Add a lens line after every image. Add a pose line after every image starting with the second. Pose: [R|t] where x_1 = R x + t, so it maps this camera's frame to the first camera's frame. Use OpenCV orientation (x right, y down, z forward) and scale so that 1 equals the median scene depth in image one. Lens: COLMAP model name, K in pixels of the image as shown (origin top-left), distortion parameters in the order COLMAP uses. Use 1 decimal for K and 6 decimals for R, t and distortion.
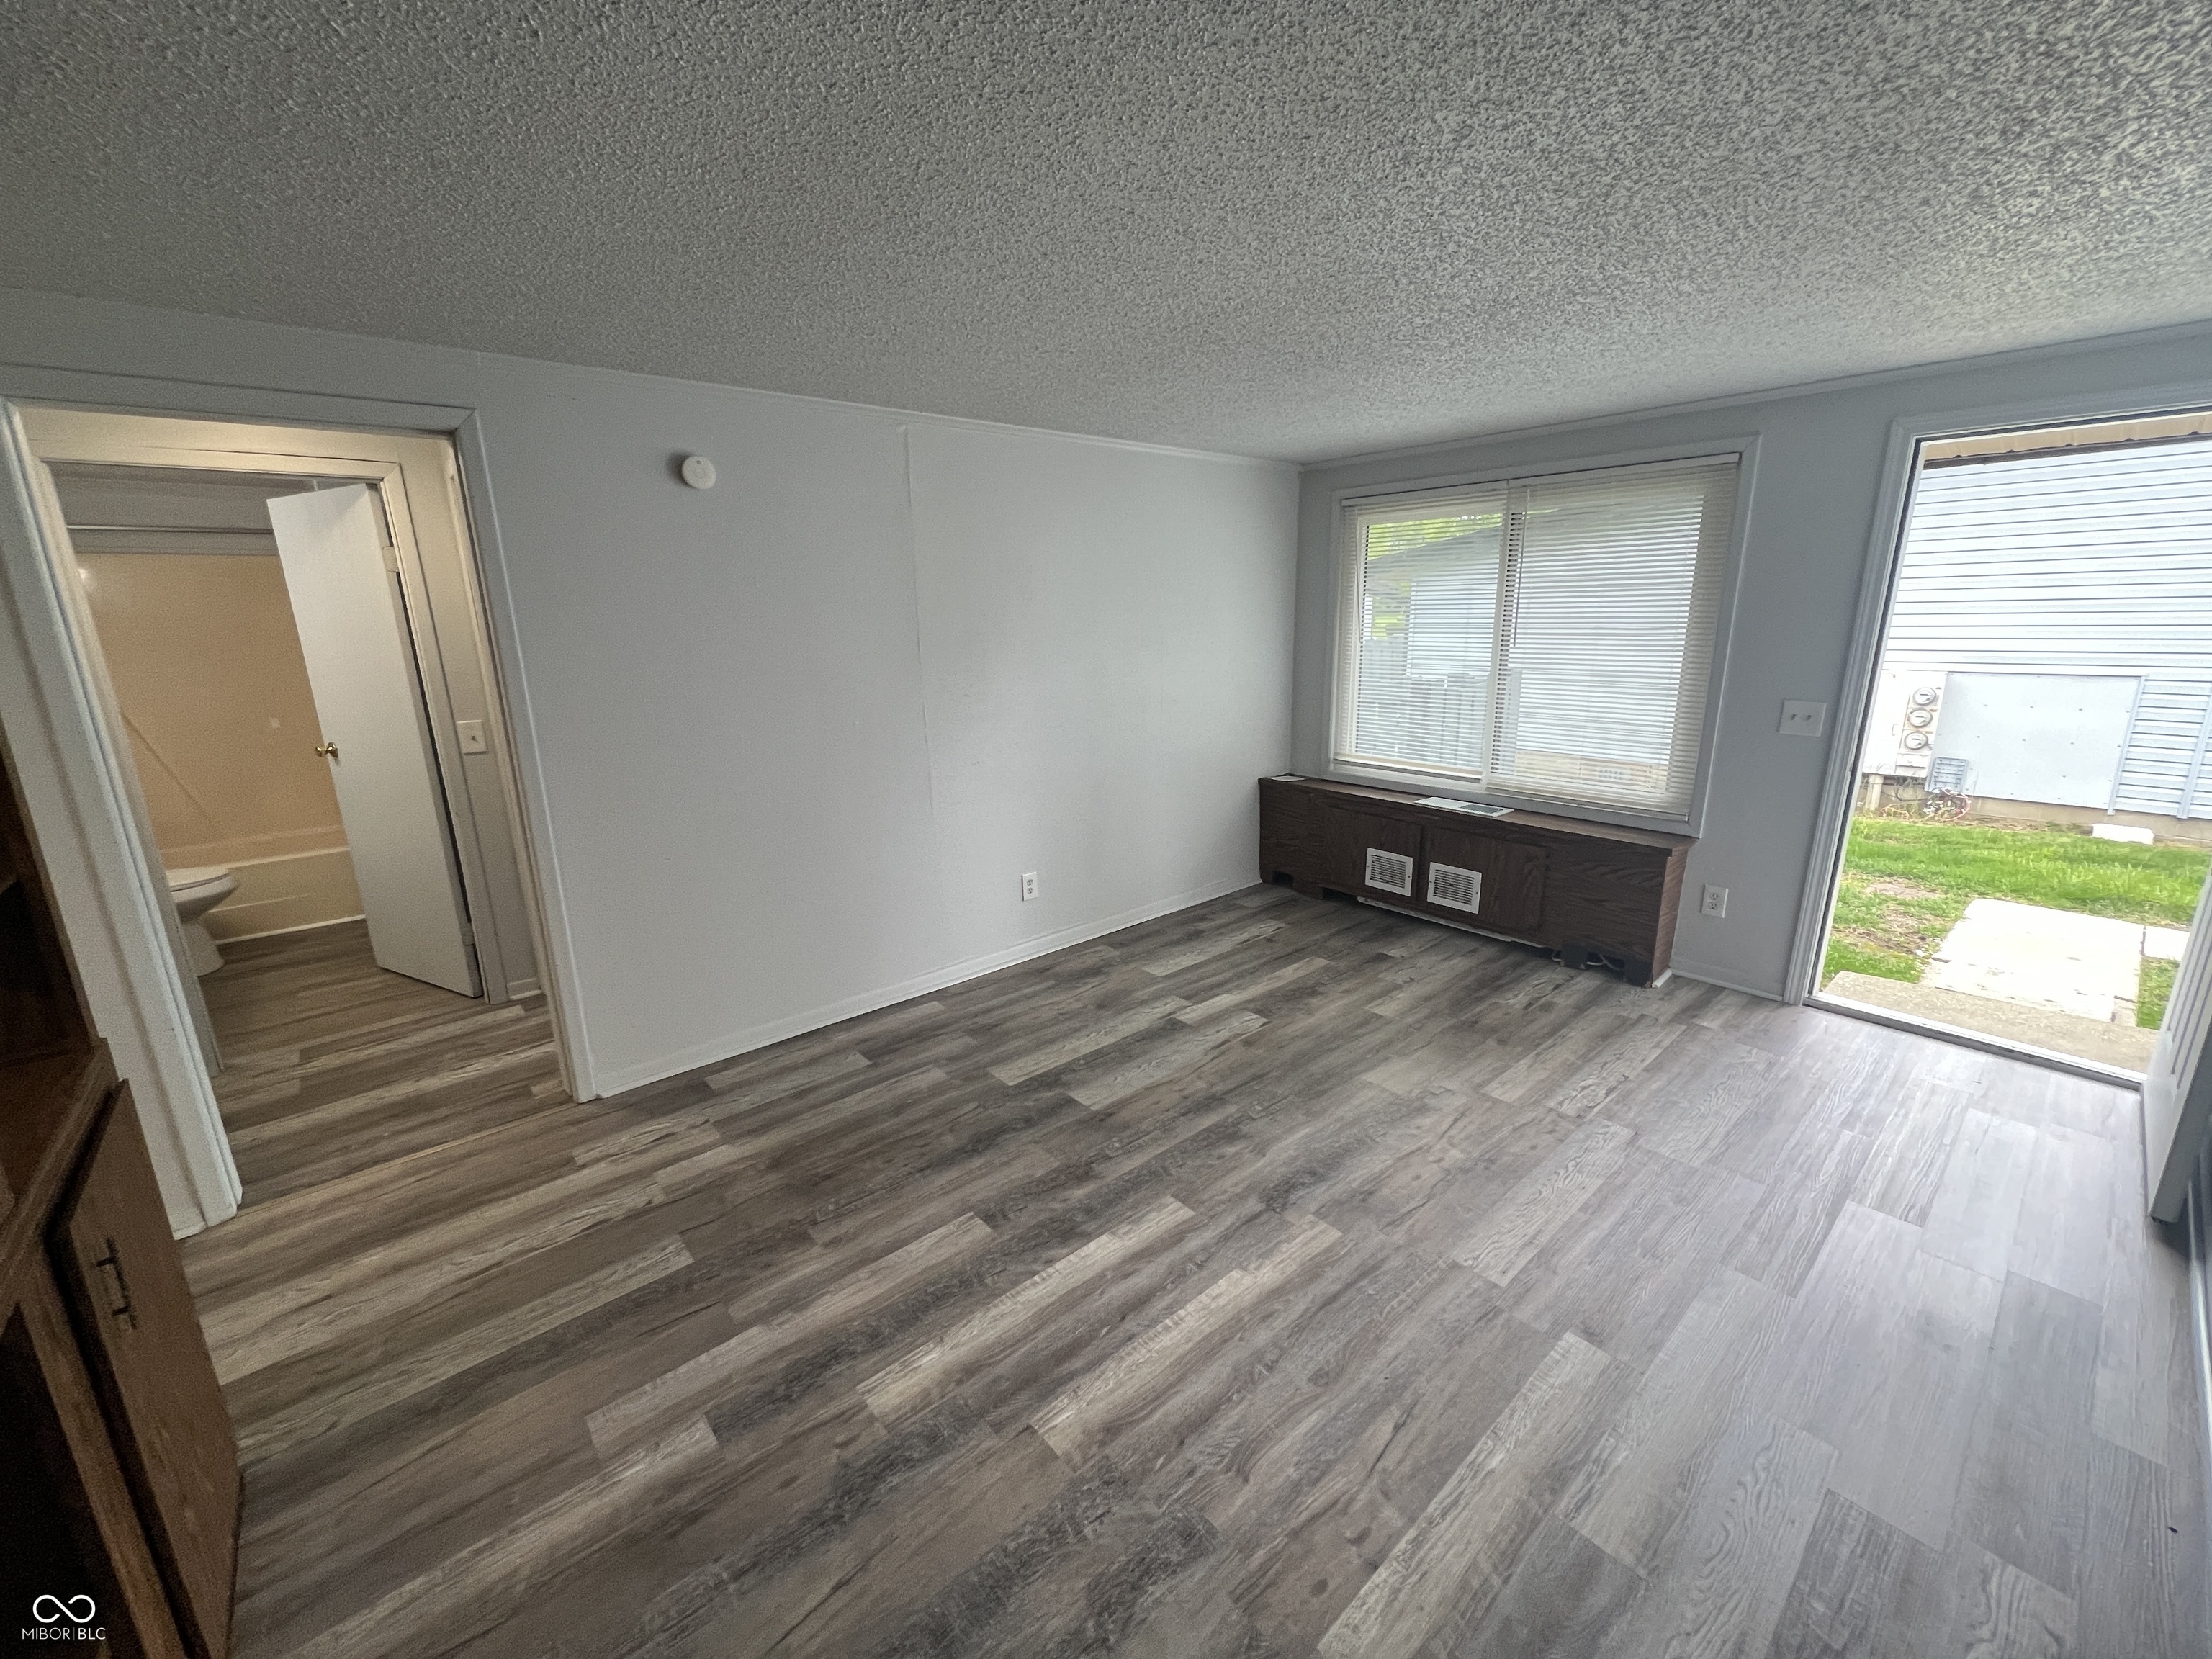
lens RADIAL K [[889.5, 0, 1106.2], [0, 889.5, 826.6], [0, 0, 1]] dist [0.001305, 0.002103]
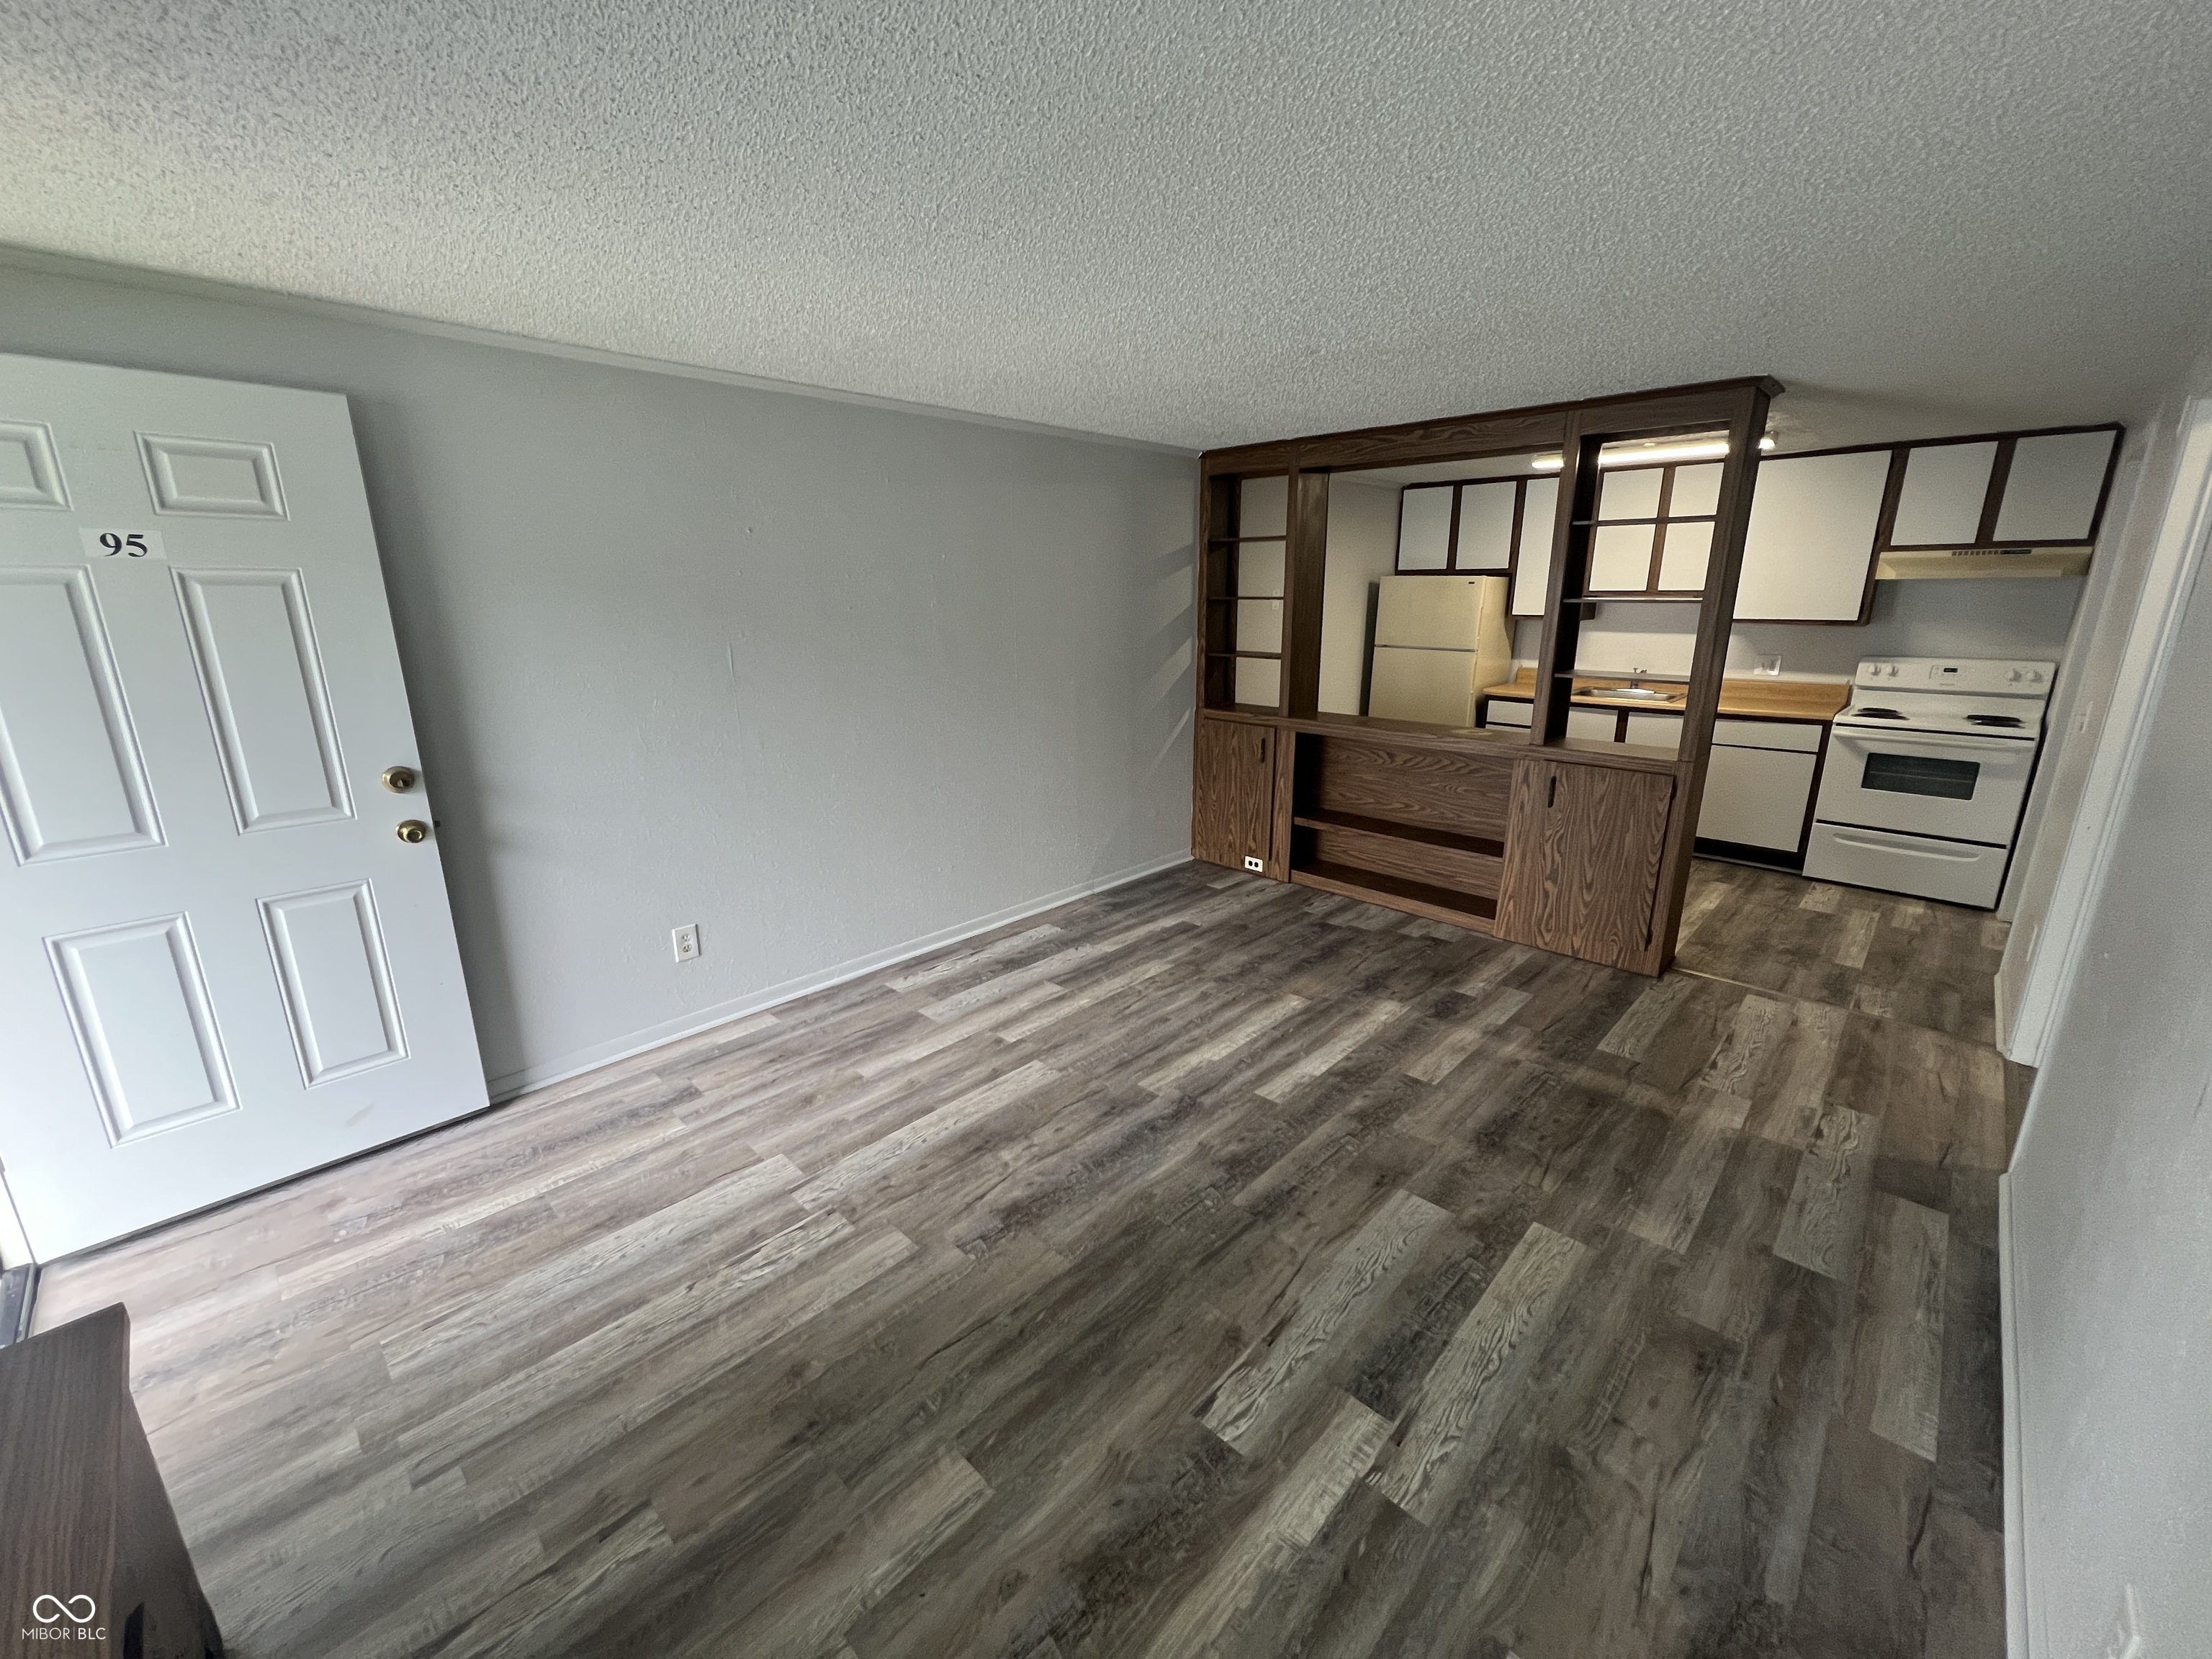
lens RADIAL K [[889.5, 0, 1109.0], [0, 889.5, 825.1], [0, 0, 1]] dist [0.001305, 0.002103]
pose [[-0.995261, 0.046139, -0.085599, 0.356729], [-0.001205, 0.874350, 0.485294, -0.440469], [0.097234, 0.483097, -0.870151, 1.731145]]
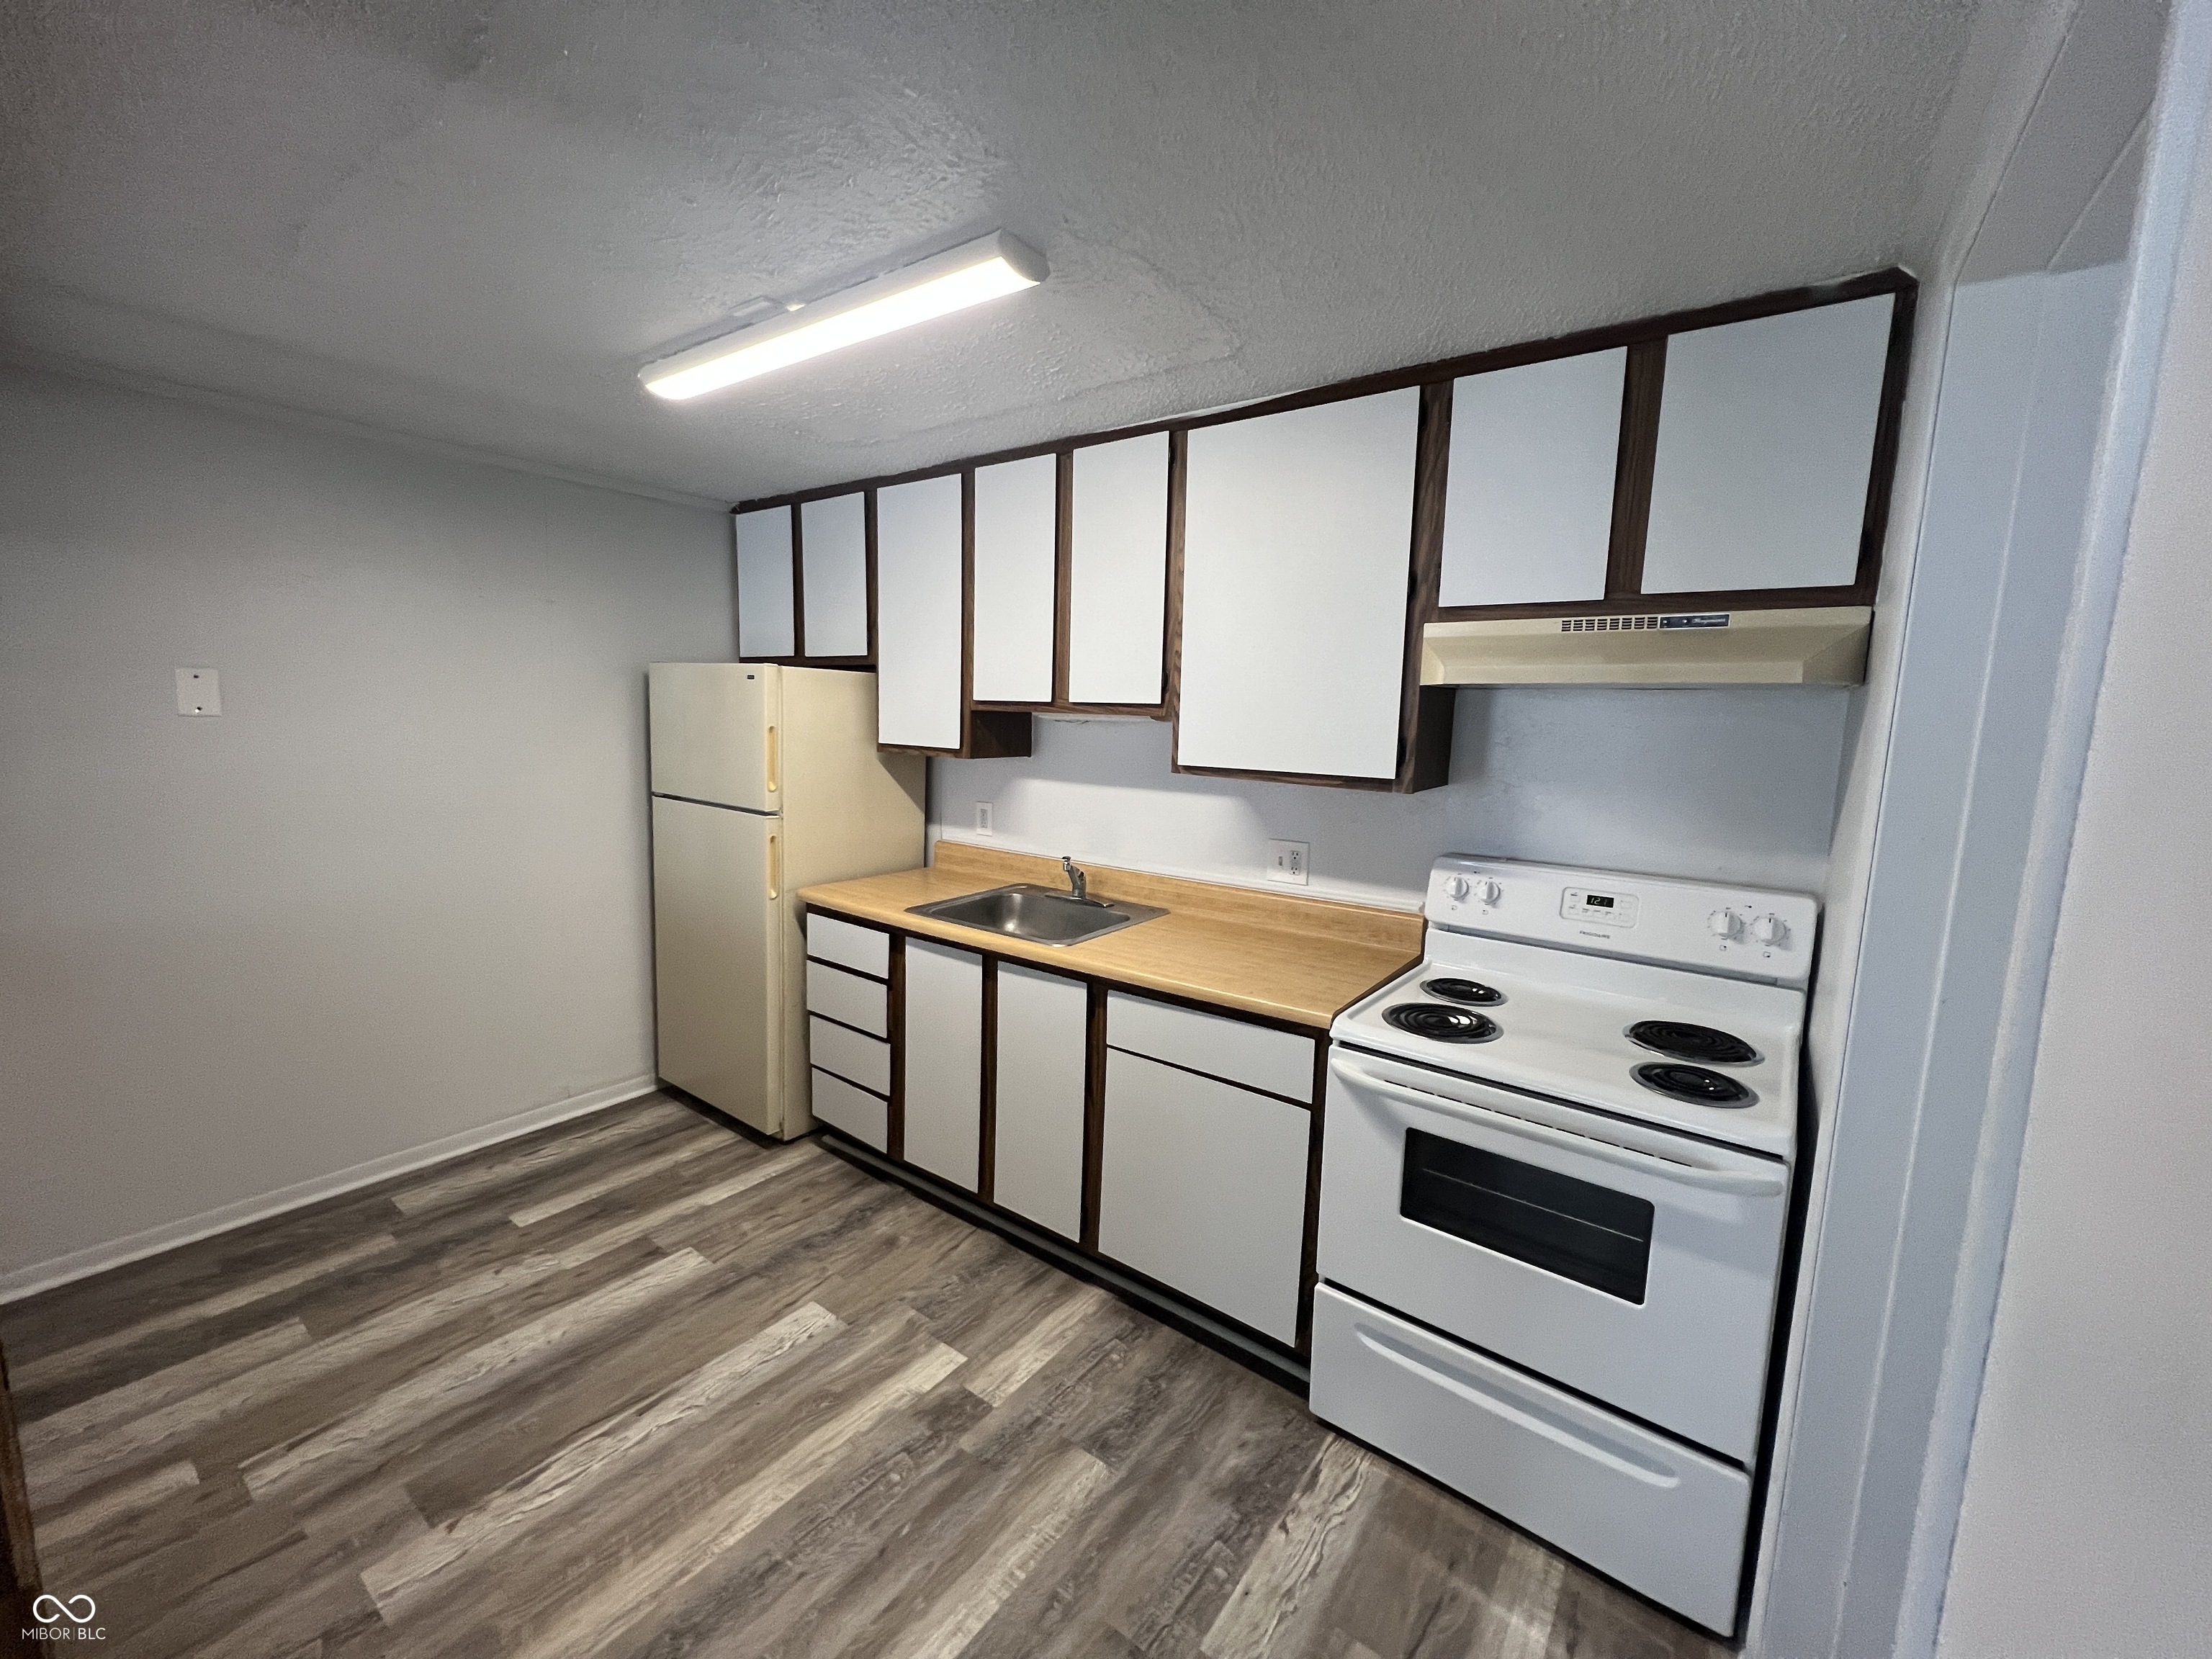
lens RADIAL K [[889.5, 0, 1084.8], [0, 889.5, 827.7], [0, 0, 1]] dist [0.001305, 0.002103]
pose [[-0.976440, 0.026516, -0.214155, 0.190411], [-0.058065, 0.923534, 0.379096, -0.404283], [0.207832, 0.382600, -0.900235, 1.602269]]
